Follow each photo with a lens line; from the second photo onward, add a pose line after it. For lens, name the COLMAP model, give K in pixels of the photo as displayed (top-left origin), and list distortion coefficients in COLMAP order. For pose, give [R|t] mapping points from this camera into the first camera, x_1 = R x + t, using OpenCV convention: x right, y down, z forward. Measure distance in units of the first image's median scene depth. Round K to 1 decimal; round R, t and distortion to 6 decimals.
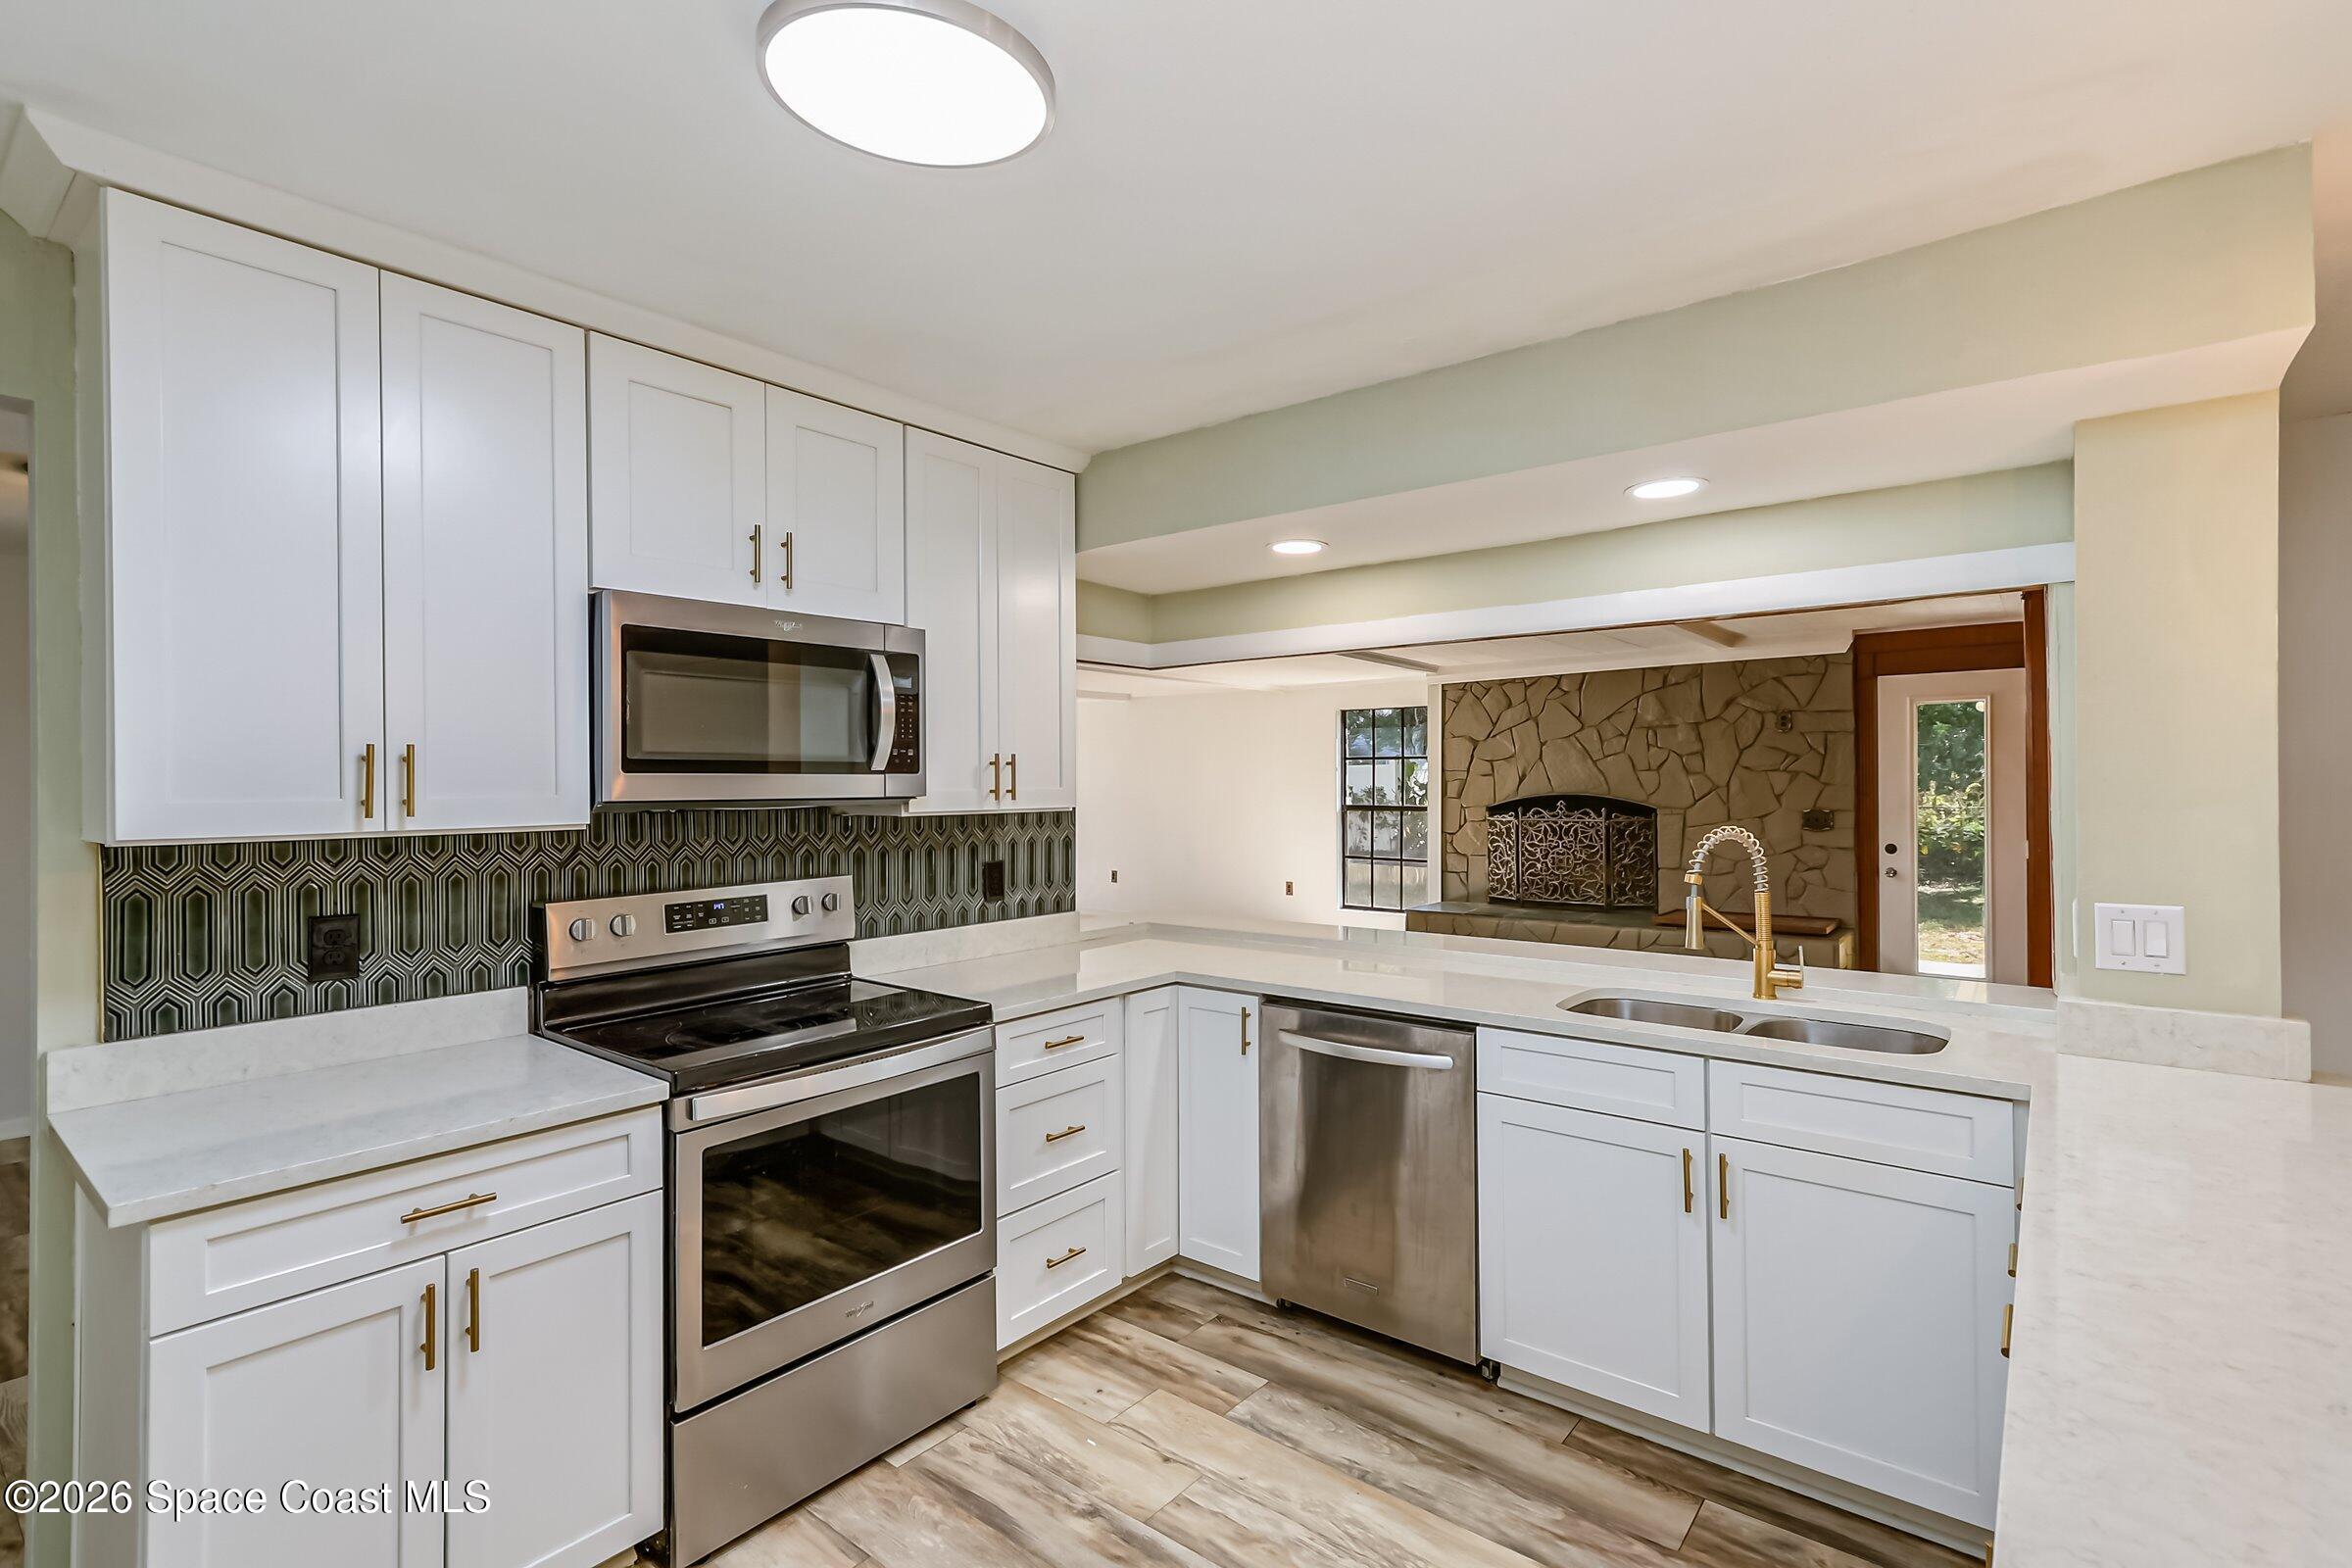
lens RADIAL K [[1101.0, 0, 1176.0], [0, 1101.0, 784.0], [0, 0, 1]] dist [0.000053, 0.000336]
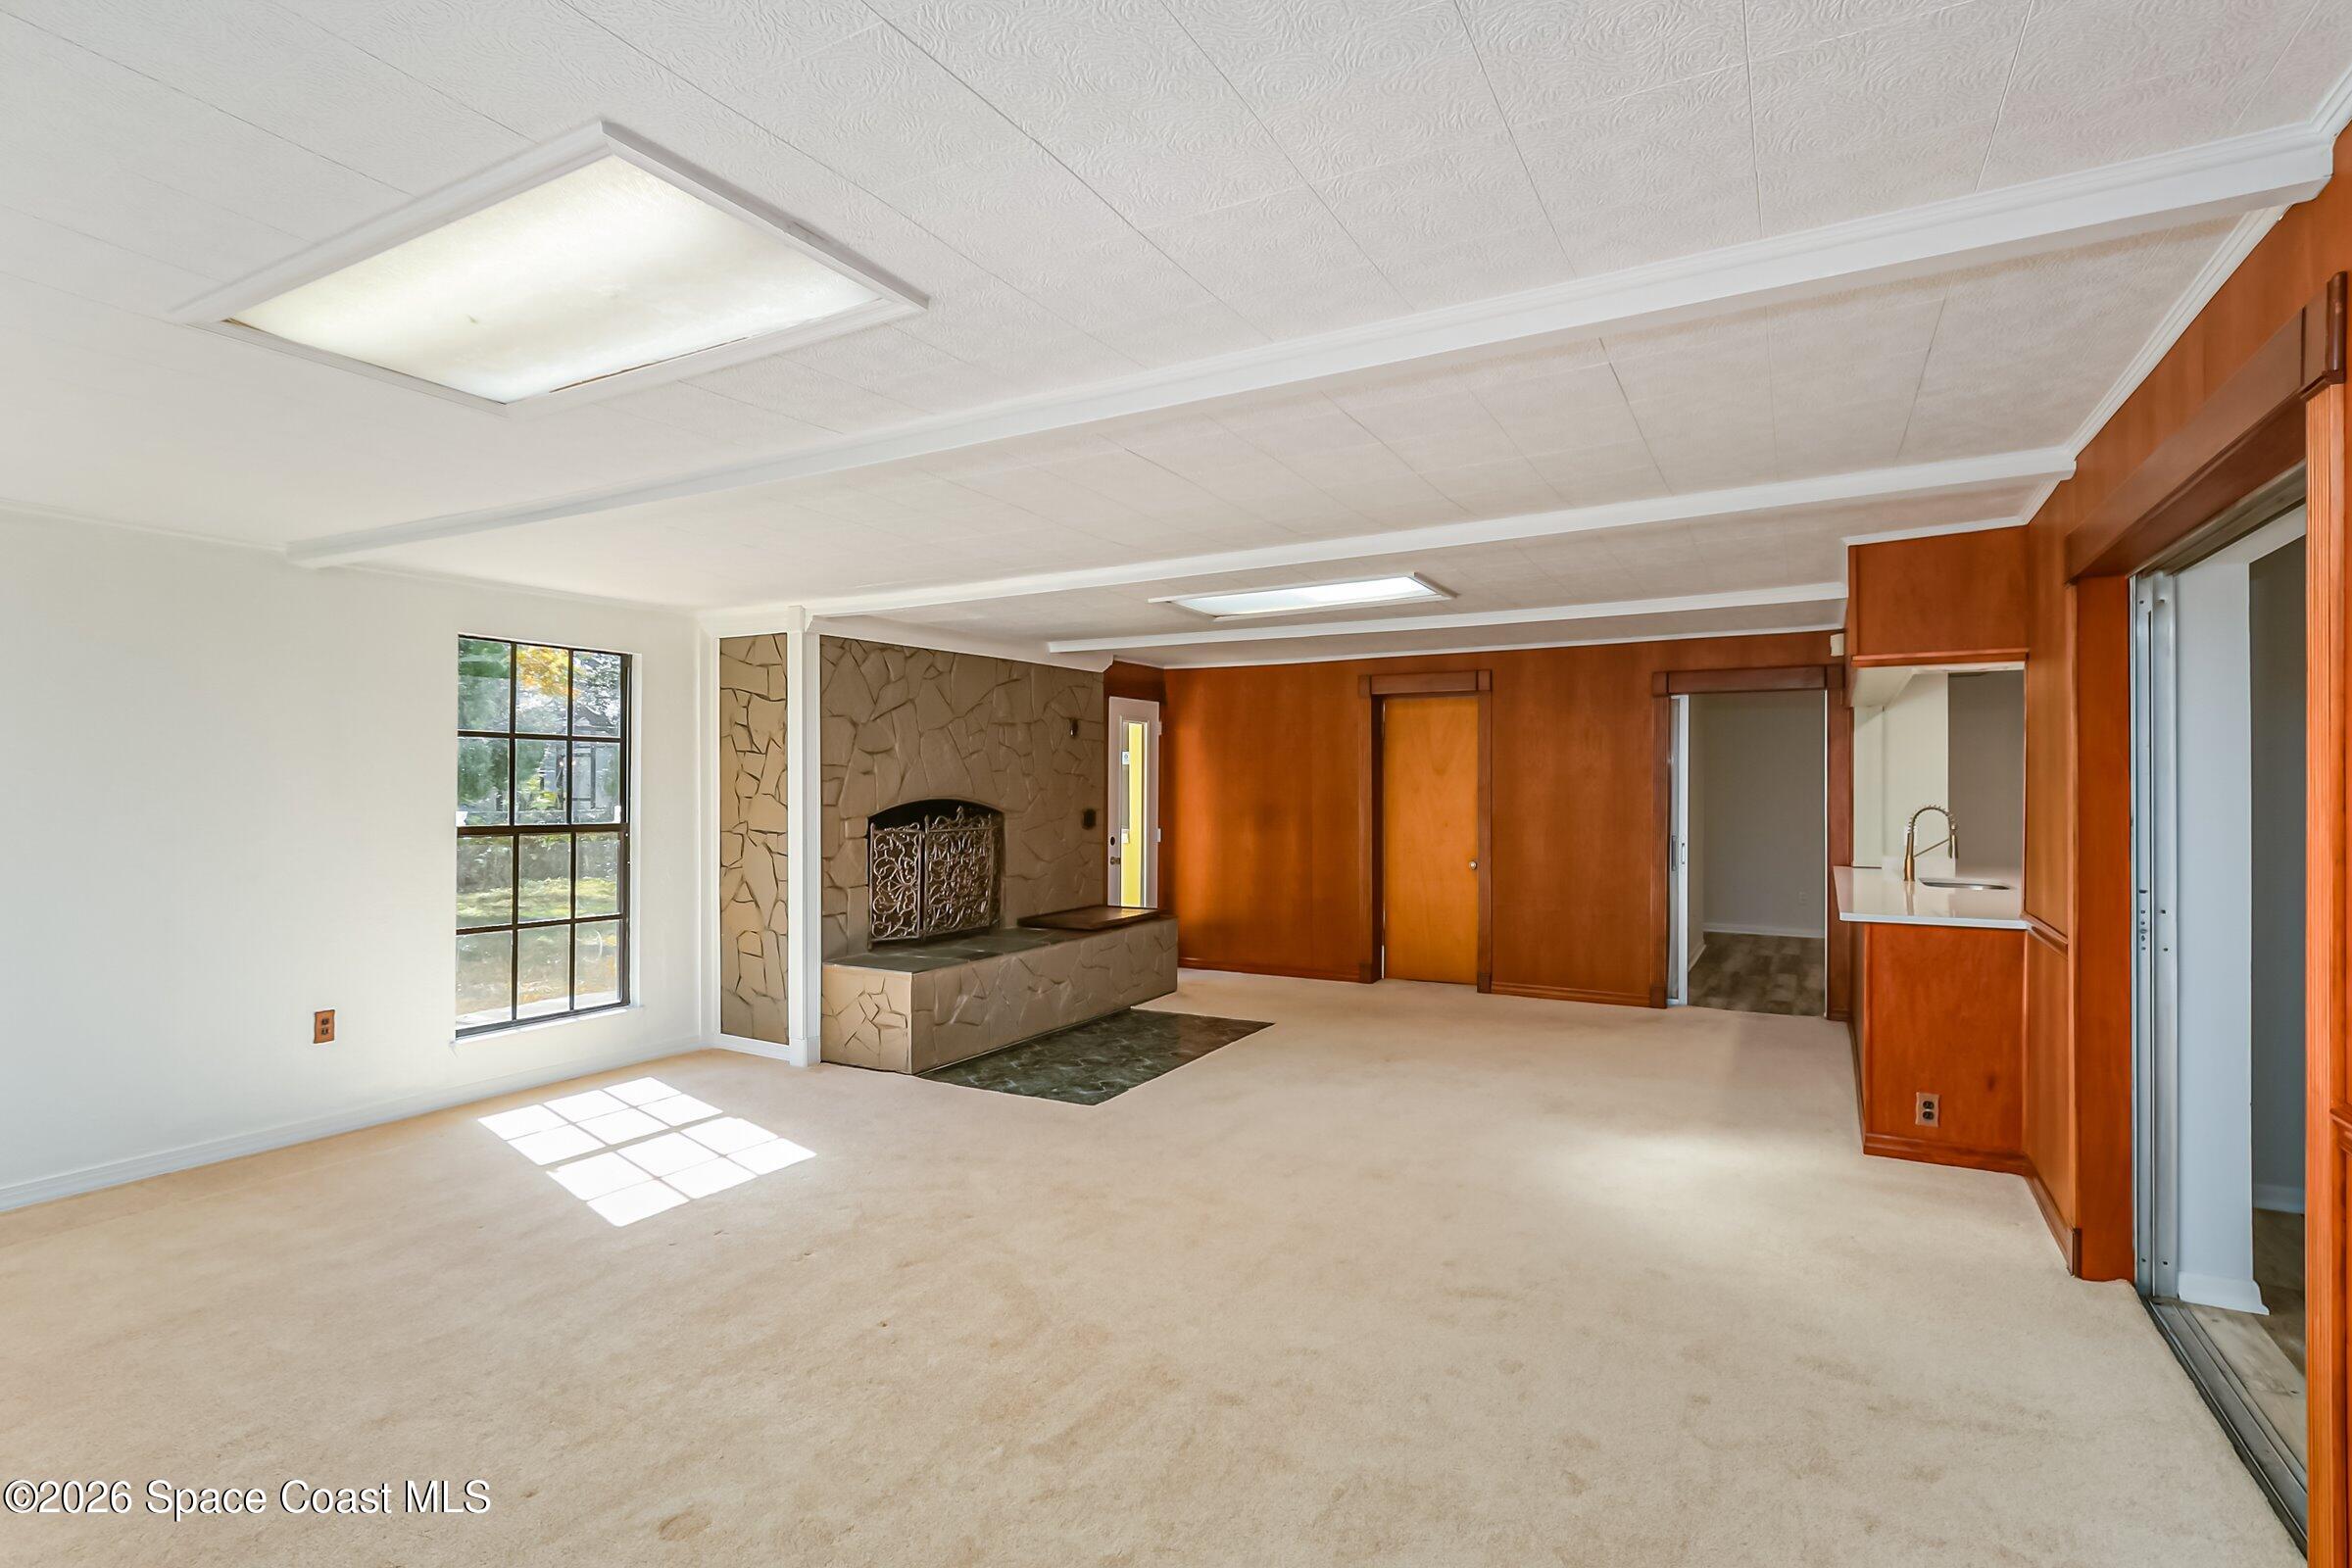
lens RADIAL K [[1177.5, 0, 1176.0], [0, 1177.5, 784.0], [0, 0, 1]] dist [-0.003403, -0.000545]
pose [[-0.171939, 0.008492, 0.985071, -1.199392], [0.002907, 0.999963, -0.008113, 0.014478], [-0.985103, 0.001469, -0.171957, 2.219076]]
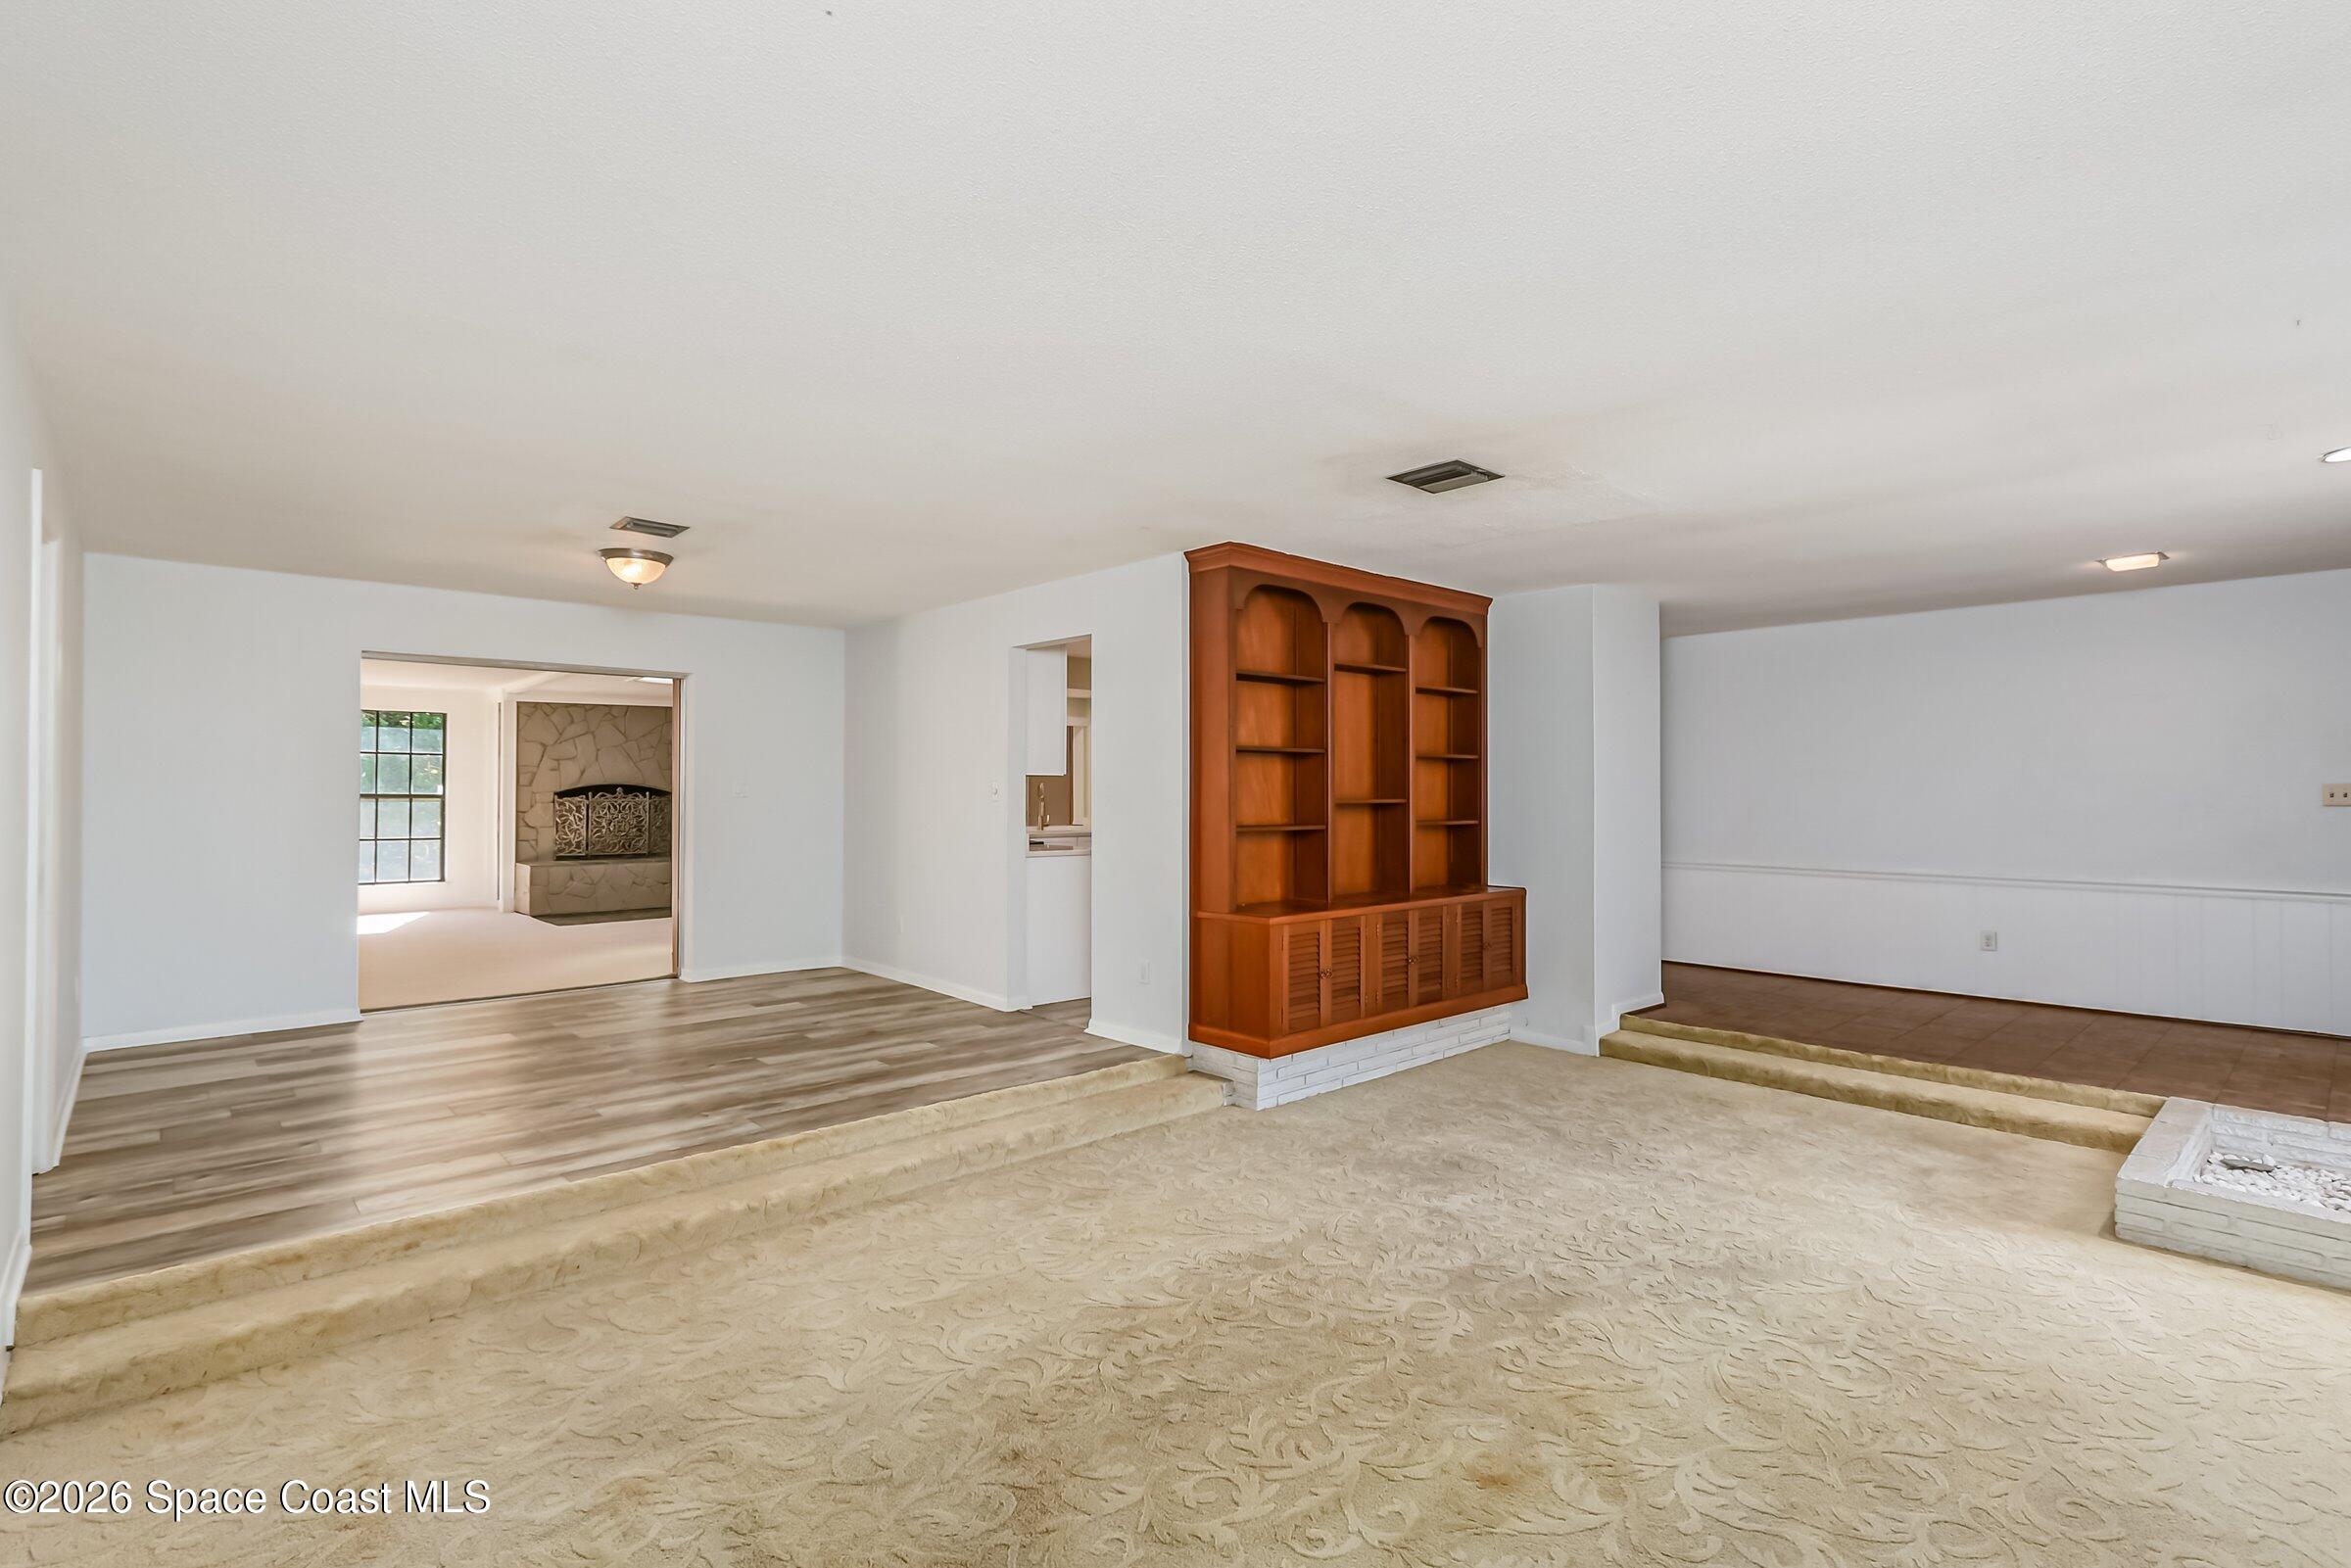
lens RADIAL K [[1100.5, 0, 1175.5], [0, 1100.5, 784.0], [0, 0, 1]] dist [0.000053, 0.000336]
pose [[0.150127, 0.015497, 0.988545, -2.351951], [0.001222, 0.999873, -0.015860, 0.079750], [-0.988666, 0.003589, 0.150089, 0.006643]]
